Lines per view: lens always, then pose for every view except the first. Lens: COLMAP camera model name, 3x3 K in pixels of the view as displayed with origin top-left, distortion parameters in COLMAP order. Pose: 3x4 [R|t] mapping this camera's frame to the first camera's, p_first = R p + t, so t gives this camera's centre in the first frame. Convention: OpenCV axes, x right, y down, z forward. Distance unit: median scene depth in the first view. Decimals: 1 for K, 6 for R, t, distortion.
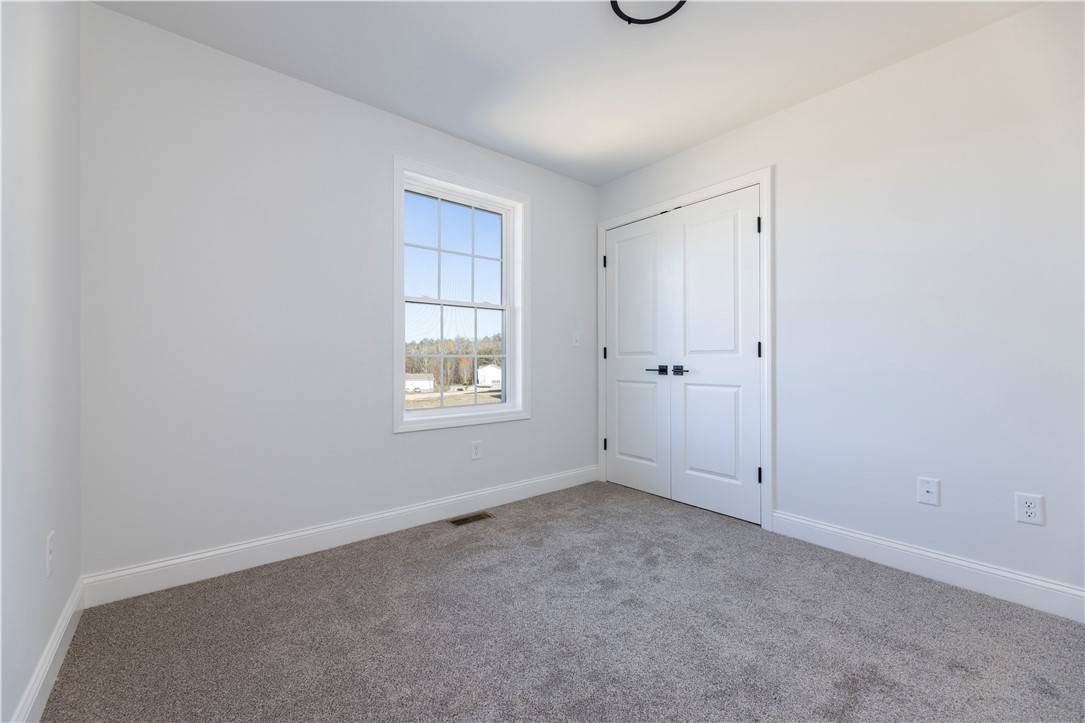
lens RADIAL K [[444.0, 0, 541.3], [0, 444.0, 358.8], [0, 0, 1]] dist [0.001330, -0.001108]
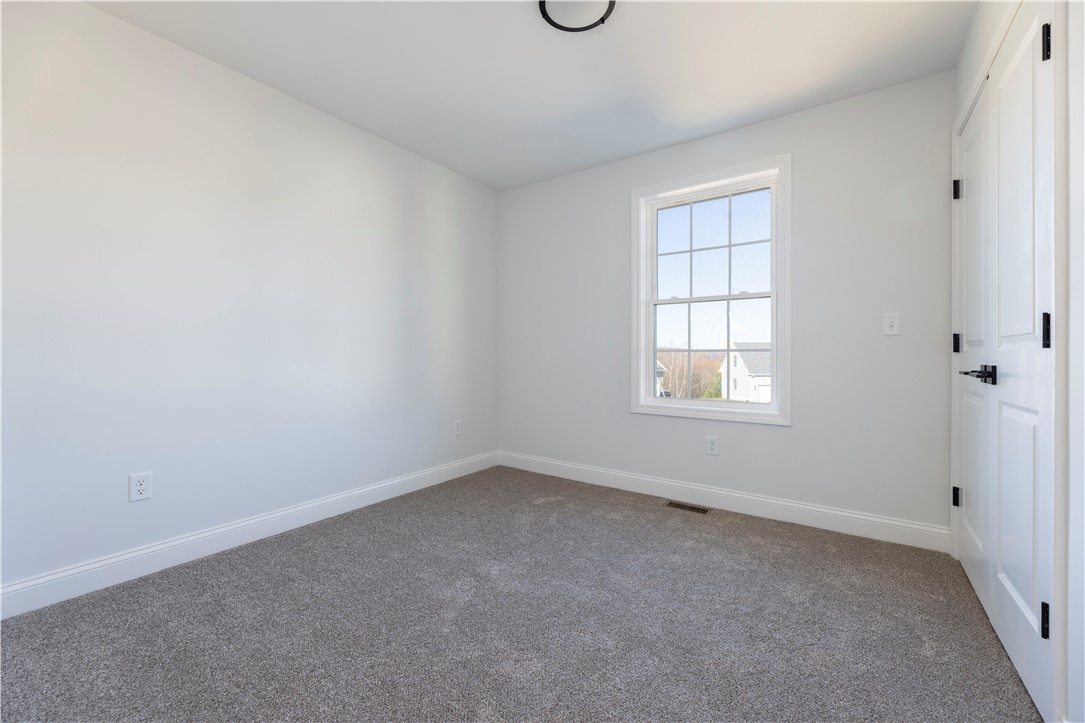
lens RADIAL K [[444.0, 0, 544.4], [0, 444.0, 363.4], [0, 0, 1]] dist [0.001330, -0.001108]
pose [[0.254652, 0.020407, -0.966817, 0.669025], [-0.000344, 0.999779, 0.021012, 0.002148], [0.967033, -0.005018, 0.254603, 0.365981]]
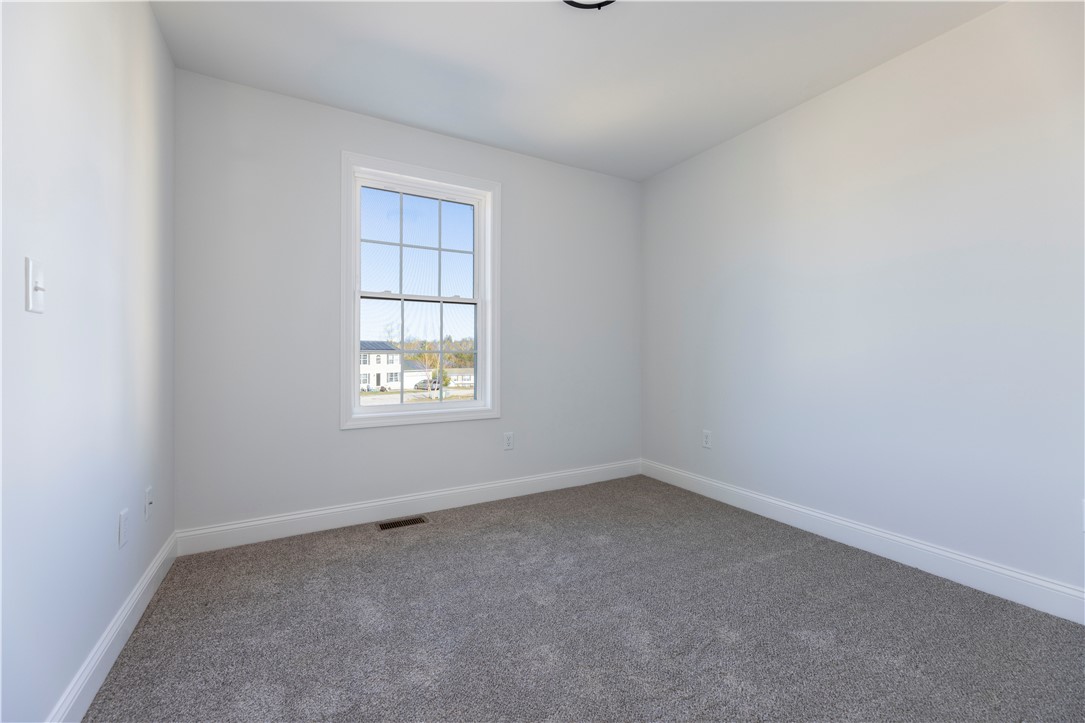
lens RADIAL K [[402.7, 0, 522.3], [0, 402.7, 356.9], [0, 0, 1]] dist [-0.003031, 0.000372]
pose [[0.974777, -0.001007, -0.223180, 0.221118], [0.002275, 0.999983, 0.005423, 0.000779], [0.223171, -0.005794, 0.974762, 0.175274]]
